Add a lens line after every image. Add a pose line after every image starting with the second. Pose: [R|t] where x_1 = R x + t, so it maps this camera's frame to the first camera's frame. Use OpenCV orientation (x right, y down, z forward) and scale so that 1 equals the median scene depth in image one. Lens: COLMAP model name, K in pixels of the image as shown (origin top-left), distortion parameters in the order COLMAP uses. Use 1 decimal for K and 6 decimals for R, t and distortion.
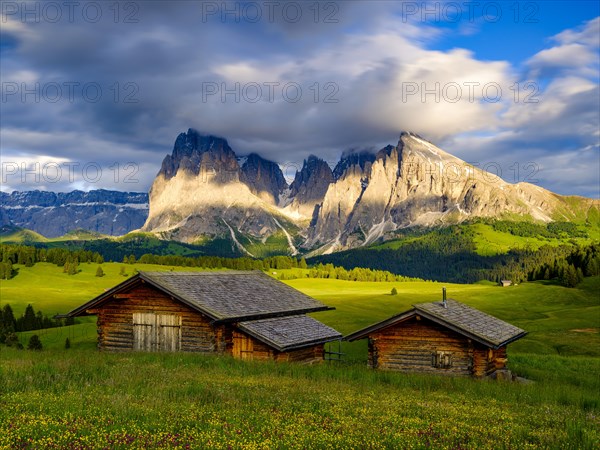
lens RADIAL K [[753.0, 0, 300.0], [0, 753.0, 225.0], [0, 0, 1]] dist [0.014875, 0.008690]
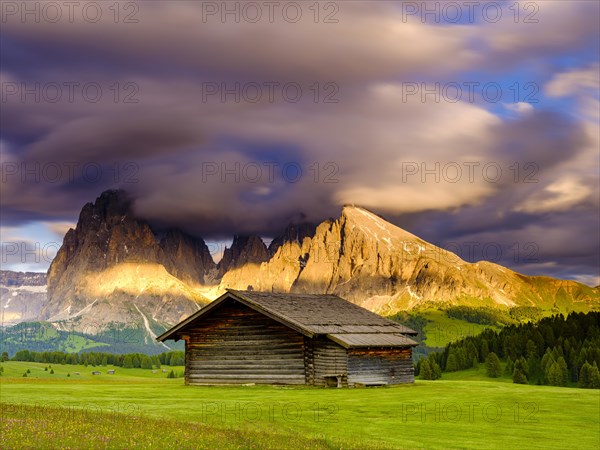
lens RADIAL K [[903.3, 0, 300.0], [0, 903.3, 225.0], [0, 0, 1]] dist [0.013626, 0.001131]
pose [[0.997638, 0.001299, 0.068679, 0.012958], [0.005109, 0.995649, -0.093043, -0.002032], [-0.068501, 0.093174, 0.993291, -0.026538]]
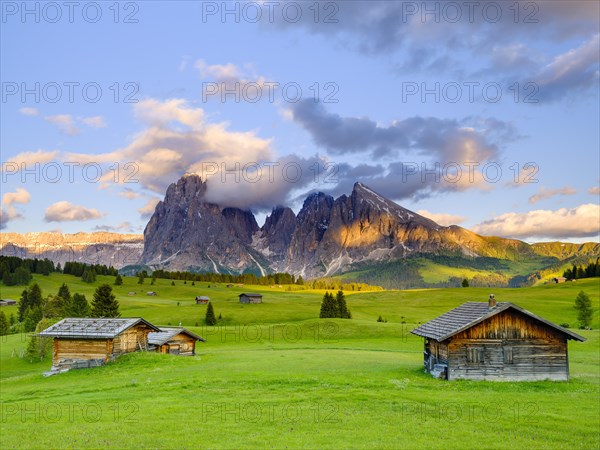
lens RADIAL K [[607.0, 0, 300.0], [0, 607.0, 225.0], [0, 0, 1]] dist [0.014627, 0.003153]
pose [[0.998200, 0.007002, 0.059565, -0.012767], [-0.003192, 0.997956, -0.063826, 0.007063], [-0.059890, 0.063521, 0.996182, 0.029630]]
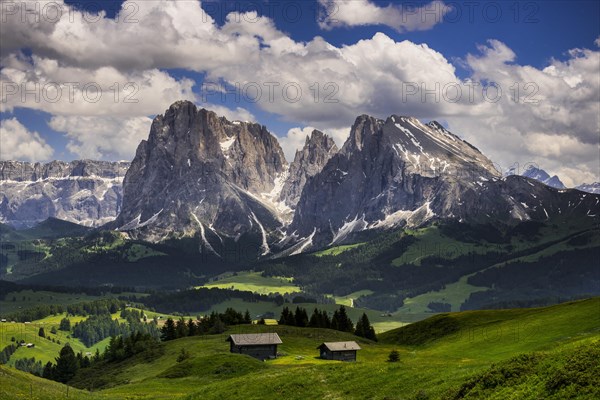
lens RADIAL K [[1143.2, 0, 300.0], [0, 1143.2, 200.0], [0, 0, 1]] dist [-0.072052, -0.185198]
pose [[0.995673, -0.005468, -0.092768, 0.168534], [0.007309, 0.999783, 0.019514, -0.056108], [0.092641, -0.020107, 0.995497, -0.425188]]
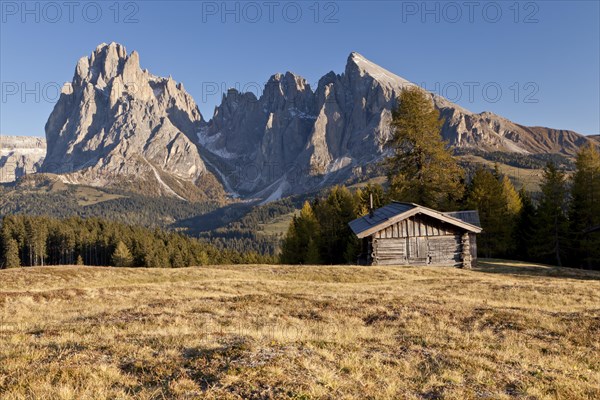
lens RADIAL K [[688.1, 0, 328.5], [0, 688.1, 213.9], [0, 0, 1]] dist [-0.023028, -0.012912]
pose [[0.978651, -0.028190, 0.203587, -0.060331], [0.015848, 0.997950, 0.061999, 0.011465], [-0.204917, -0.057449, 0.977092, 0.229628]]
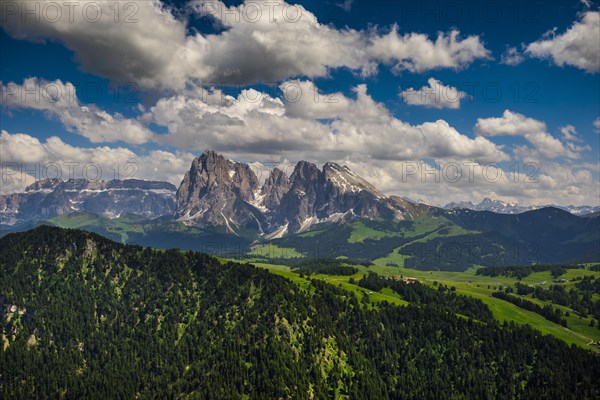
lens RADIAL K [[609.6, 0, 300.0], [0, 609.6, 200.0], [0, 0, 1]] dist [0.055060, 0.000193]
pose [[0.998858, 0.017022, 0.044639, 0.016464], [-0.017659, 0.999747, 0.013921, -0.062857], [-0.044391, -0.014694, 0.998906, -0.429944]]
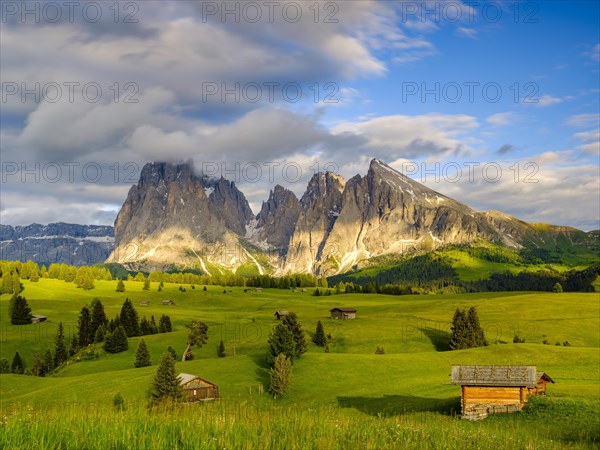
lens RADIAL K [[742.0, 0, 300.0], [0, 742.0, 225.0], [0, 0, 1]] dist [0.020681, 0.017628]
pose [[0.998195, -0.006308, 0.059723, -0.020331], [0.009017, 0.998937, -0.045201, 0.005905], [-0.059374, 0.045658, 0.997191, 0.026425]]
